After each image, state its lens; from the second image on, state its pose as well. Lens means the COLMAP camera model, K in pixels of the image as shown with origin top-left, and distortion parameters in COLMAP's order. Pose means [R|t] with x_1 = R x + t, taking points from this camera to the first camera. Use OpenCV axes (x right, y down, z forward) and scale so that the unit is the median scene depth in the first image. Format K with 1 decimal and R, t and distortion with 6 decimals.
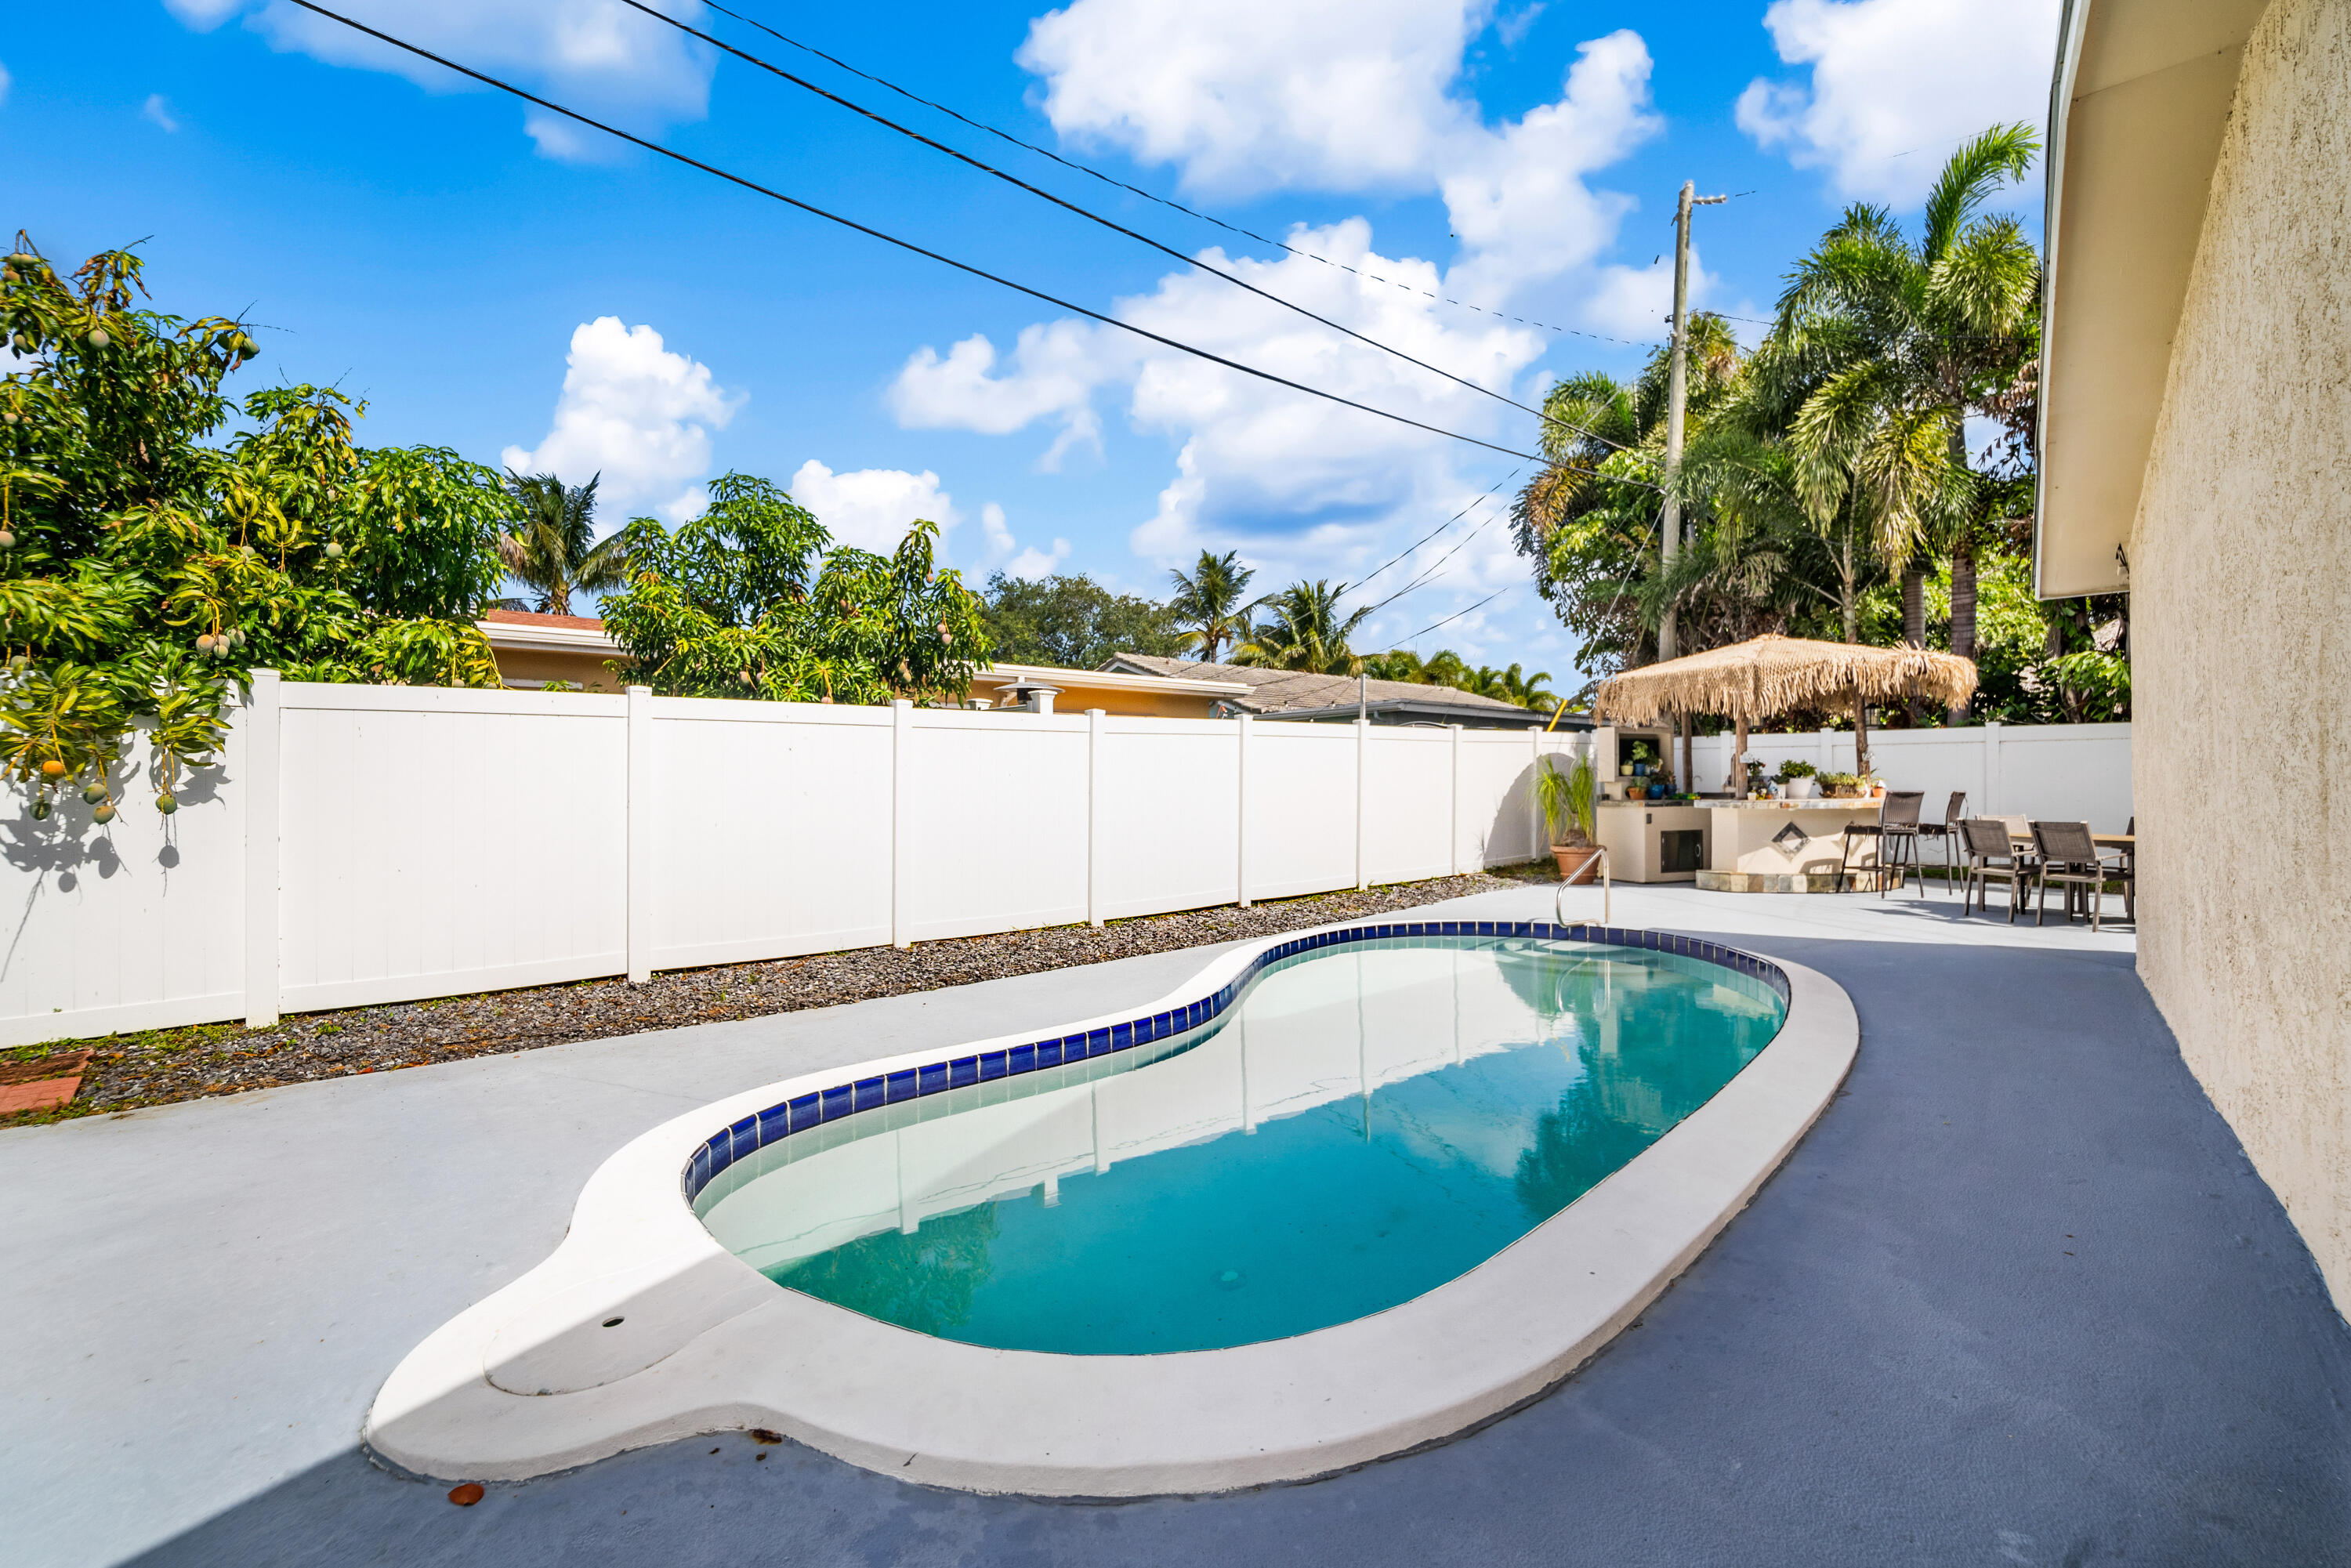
lens RADIAL K [[1004.2, 0, 1142.6], [0, 1004.2, 787.2], [0, 0, 1]] dist [-0.037358, 0.019675]
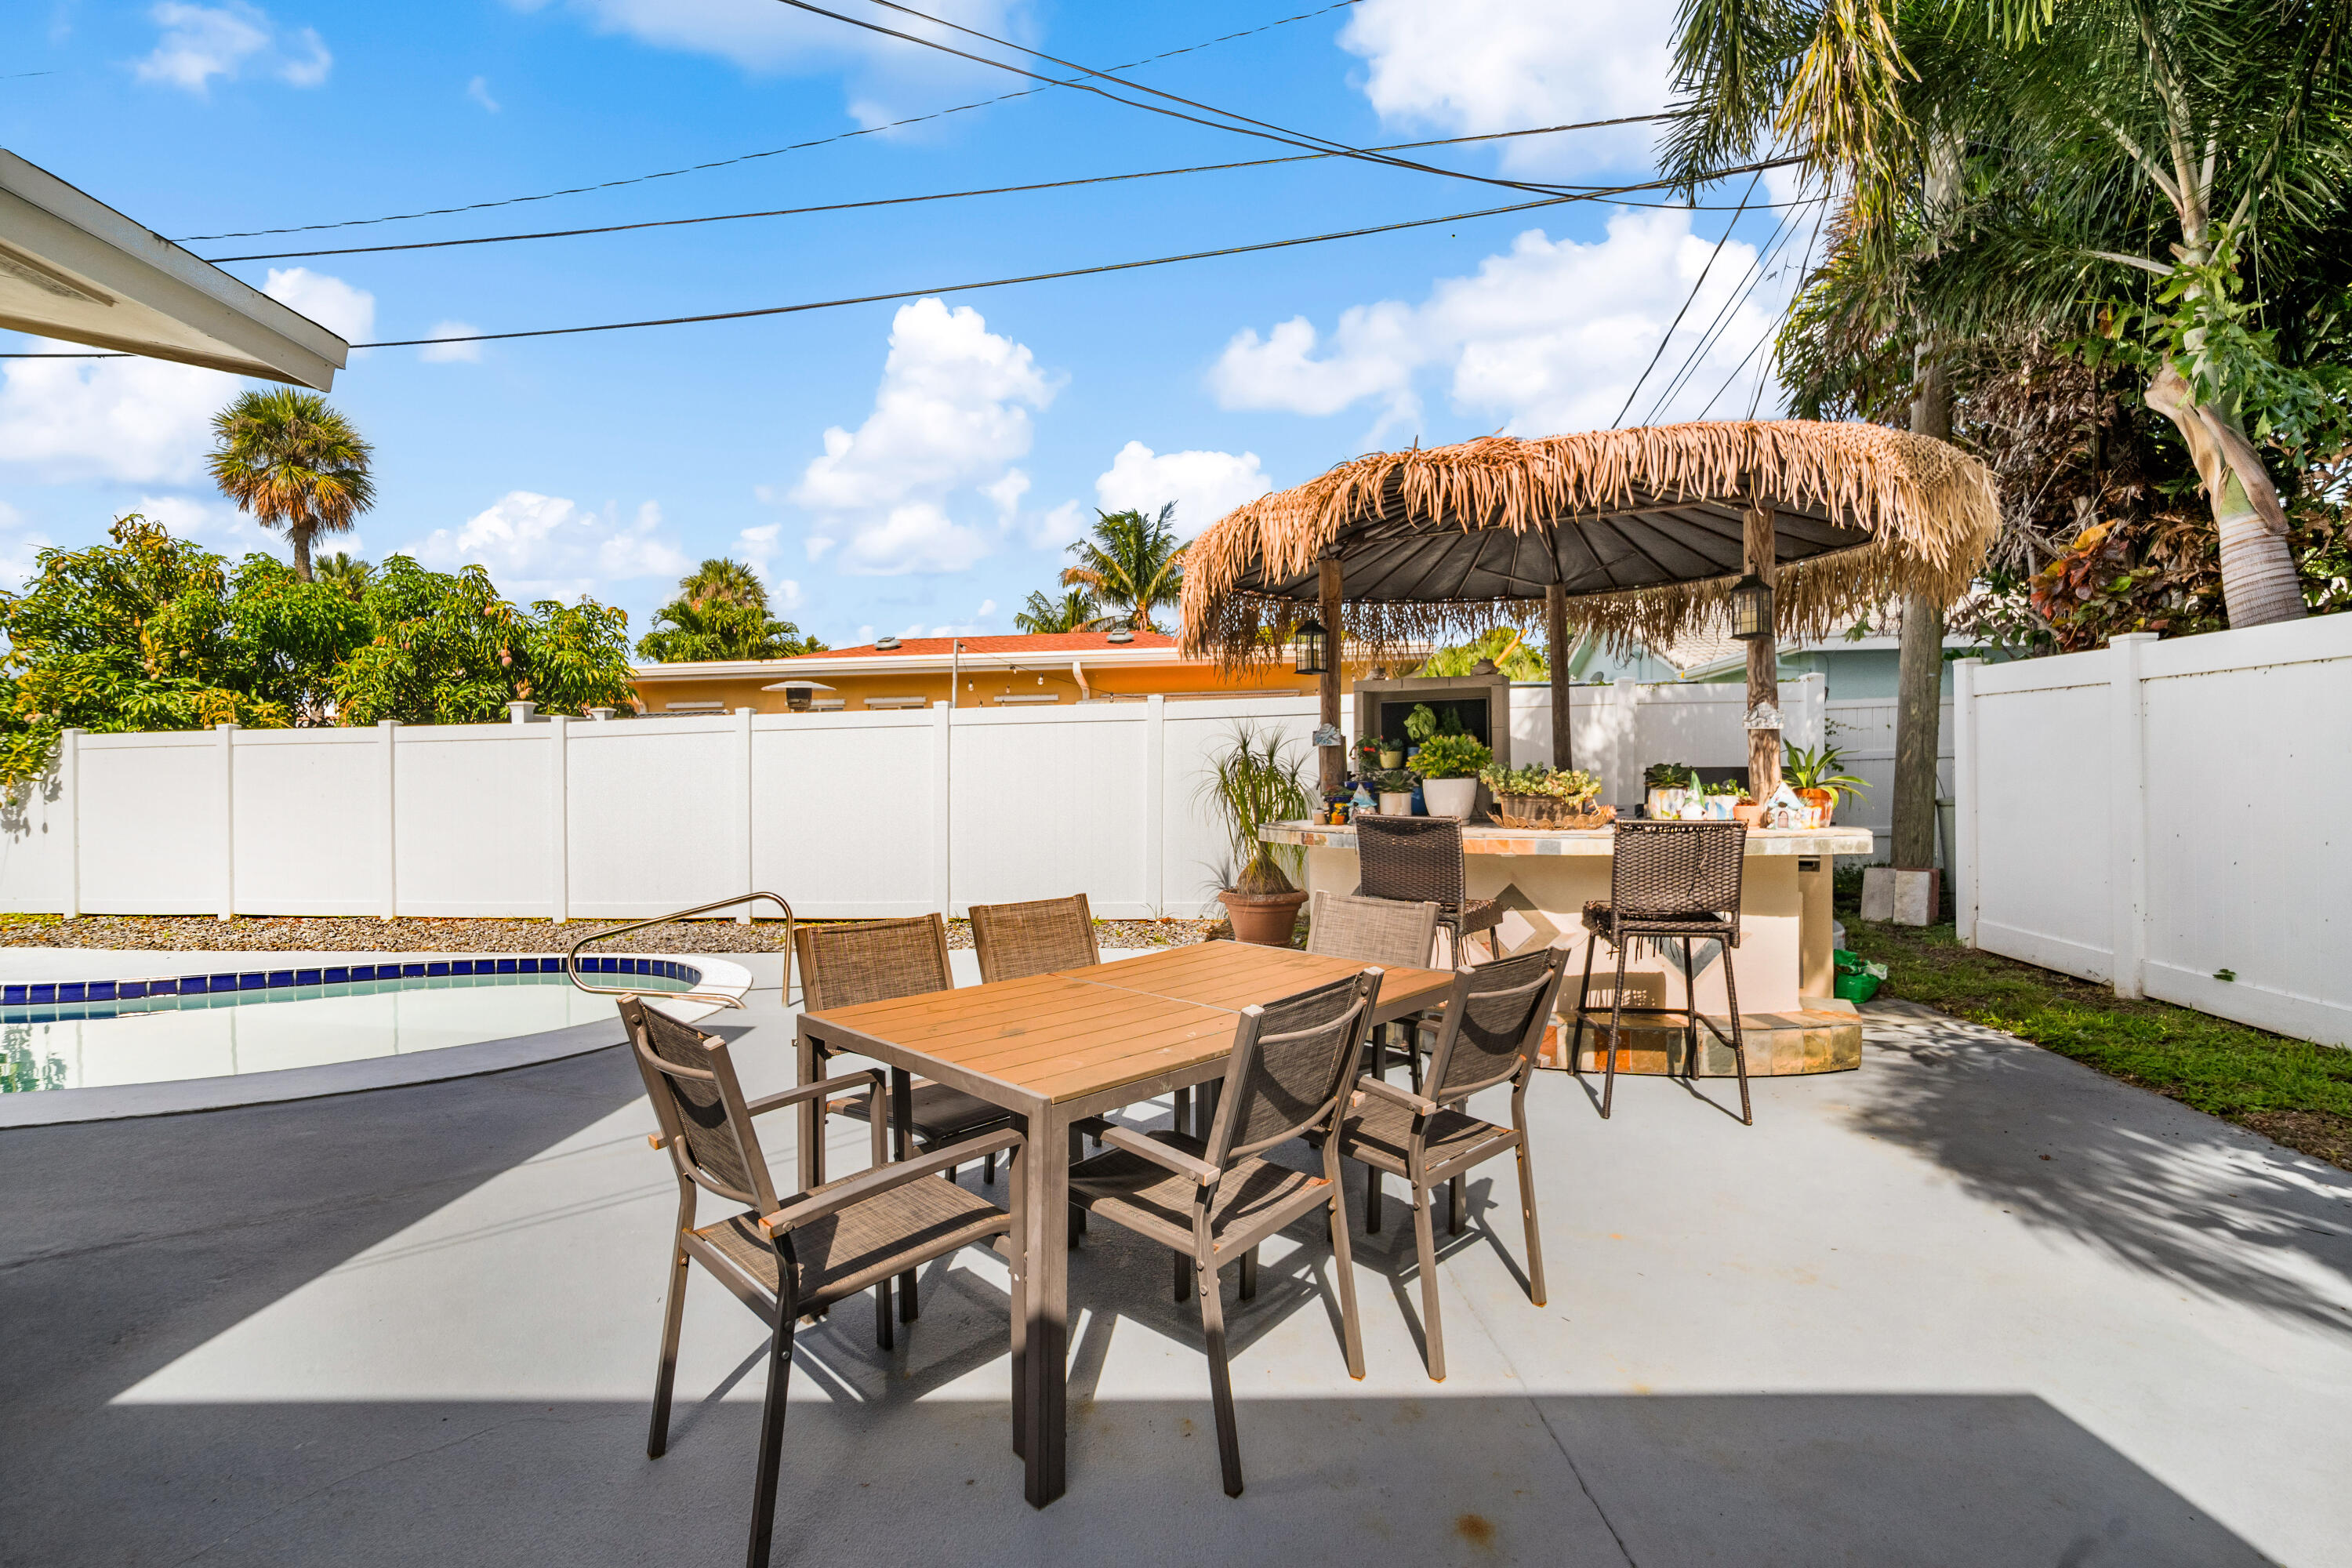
lens RADIAL K [[1027.1, 0, 1154.0], [0, 1027.1, 782.3], [0, 0, 1]] dist [-0.025742, 0.015554]
pose [[0.670434, 0.004395, -0.741956, 0.821644], [0.006163, 0.999915, 0.011492, -0.012100], [0.741944, -0.012277, 0.670350, 0.537752]]
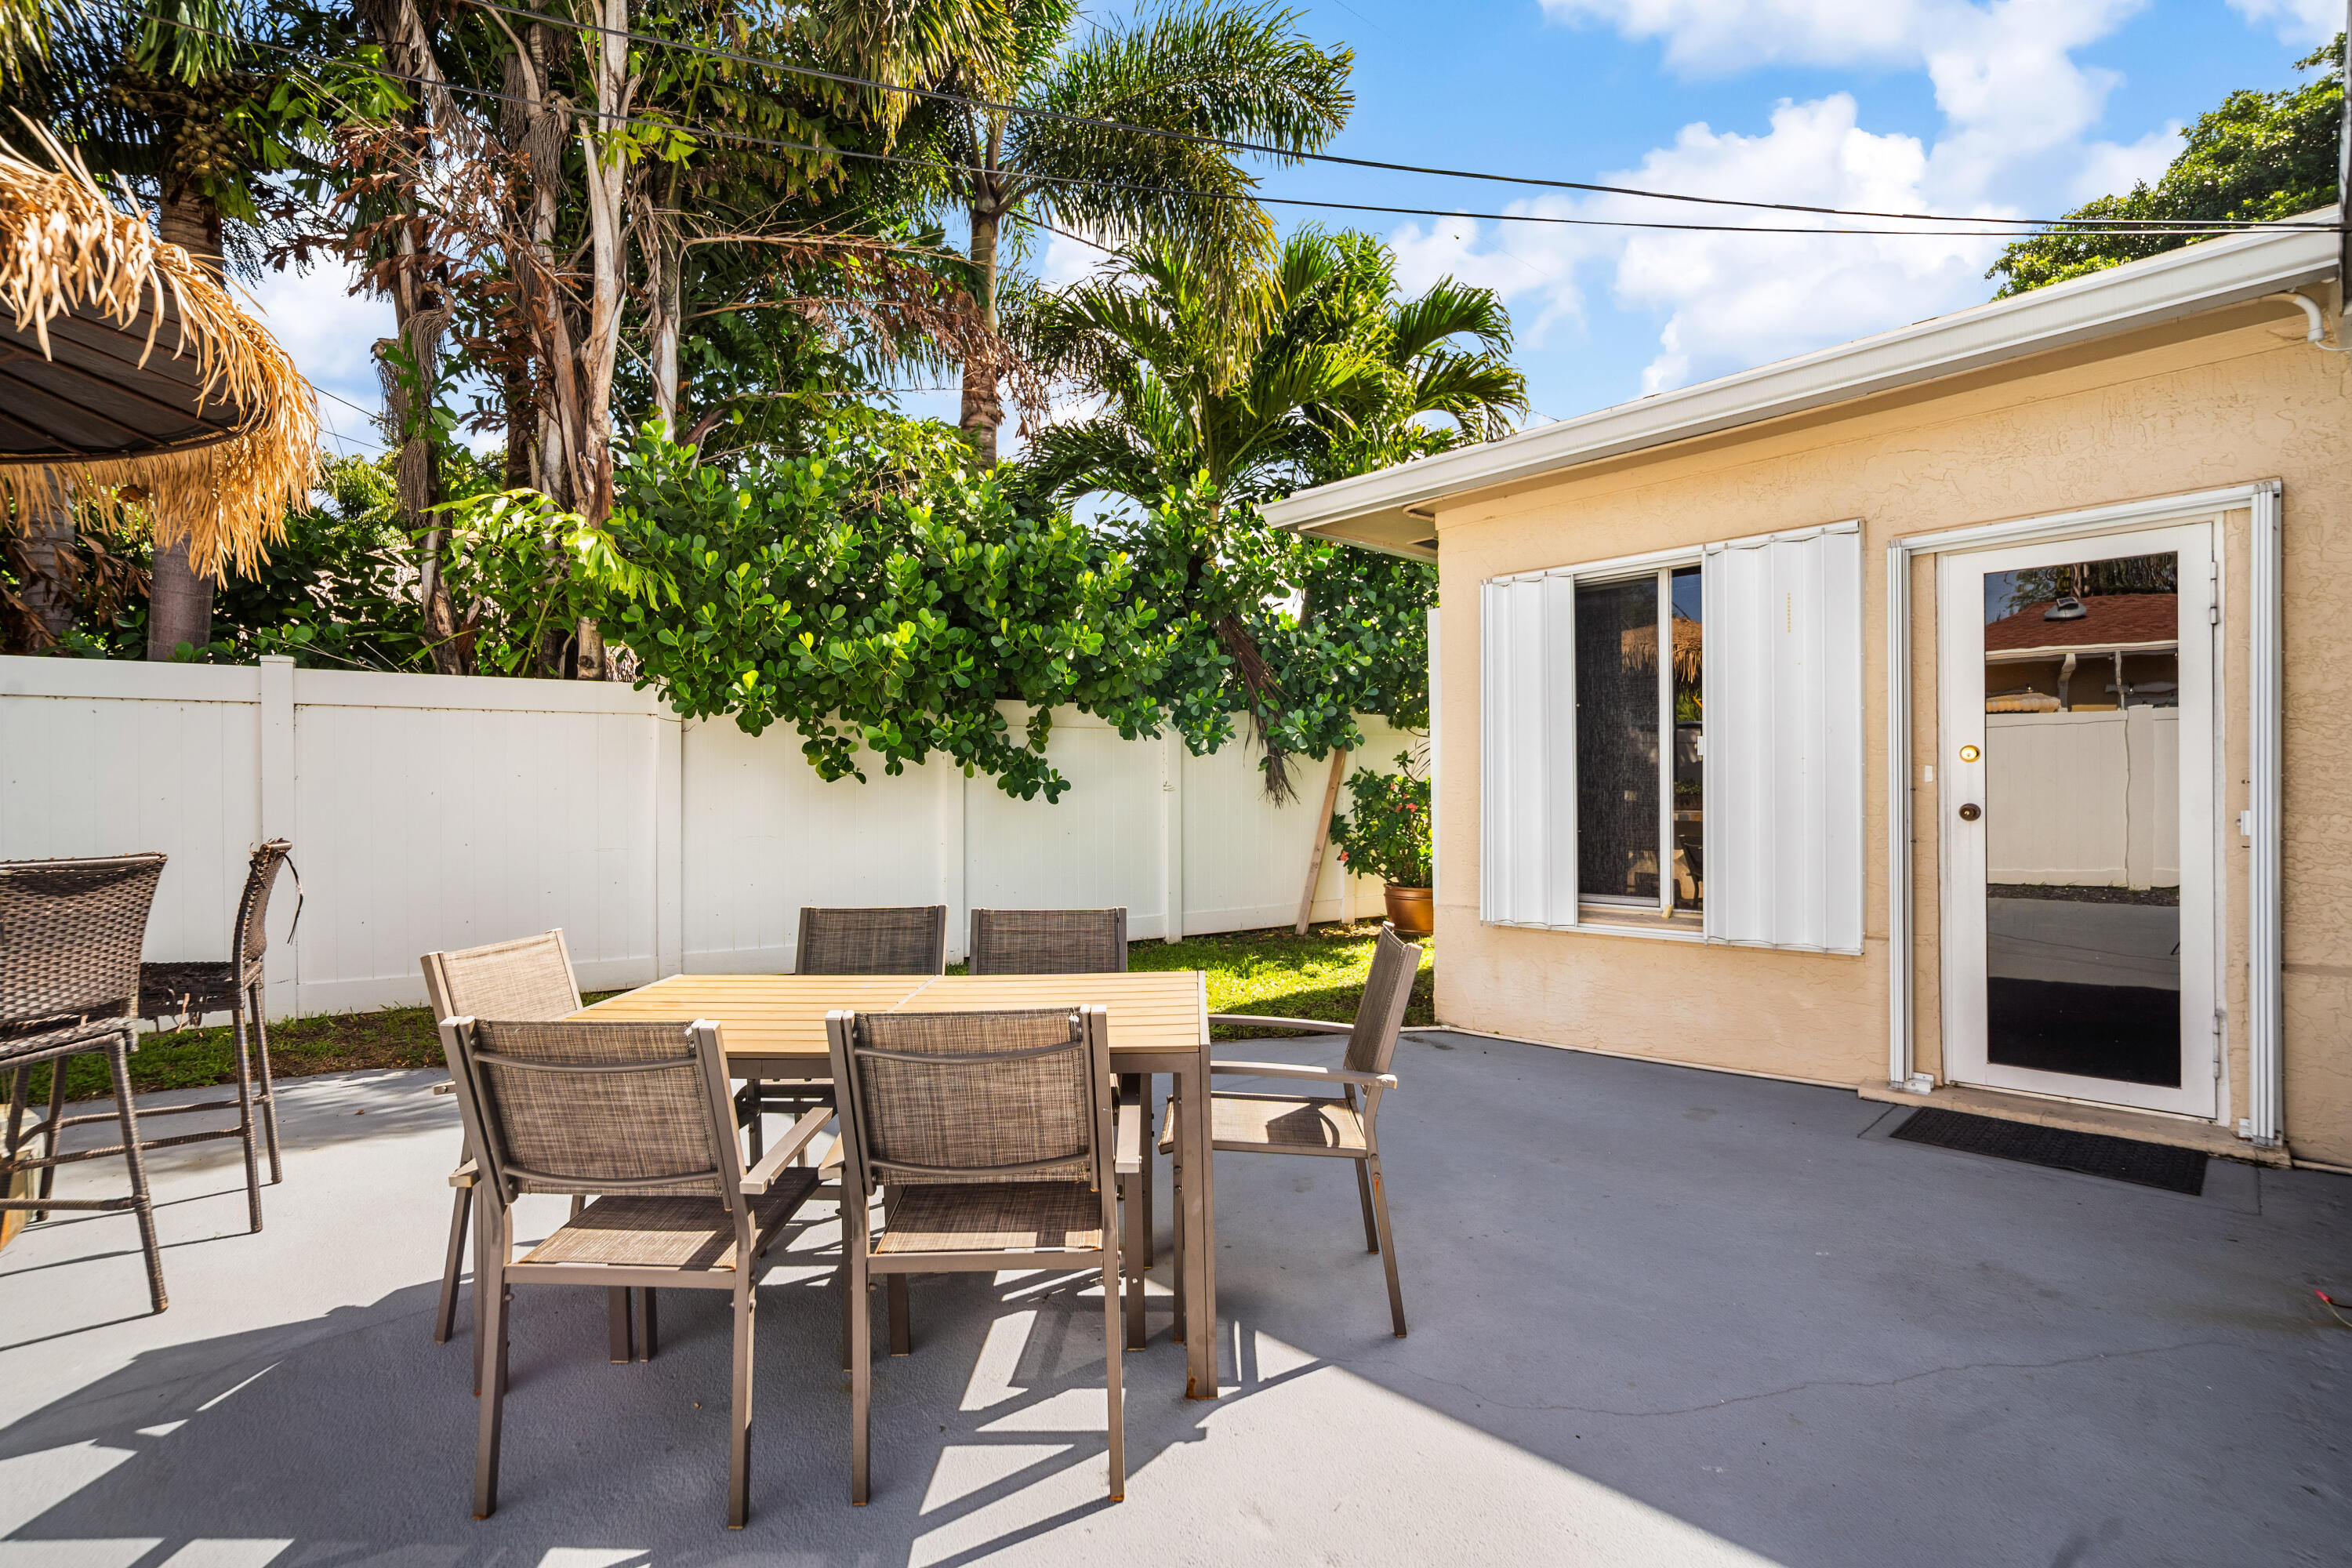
lens RADIAL K [[1121.6, 0, 1174.9], [0, 1121.6, 789.3], [0, 0, 1]] dist [-0.025176, 0.016705]
pose [[0.087428, 0.002288, 0.996168, 0.451564], [0.009909, 0.999946, -0.003166, -0.006953], [-0.996122, 0.010148, 0.087401, 0.606813]]
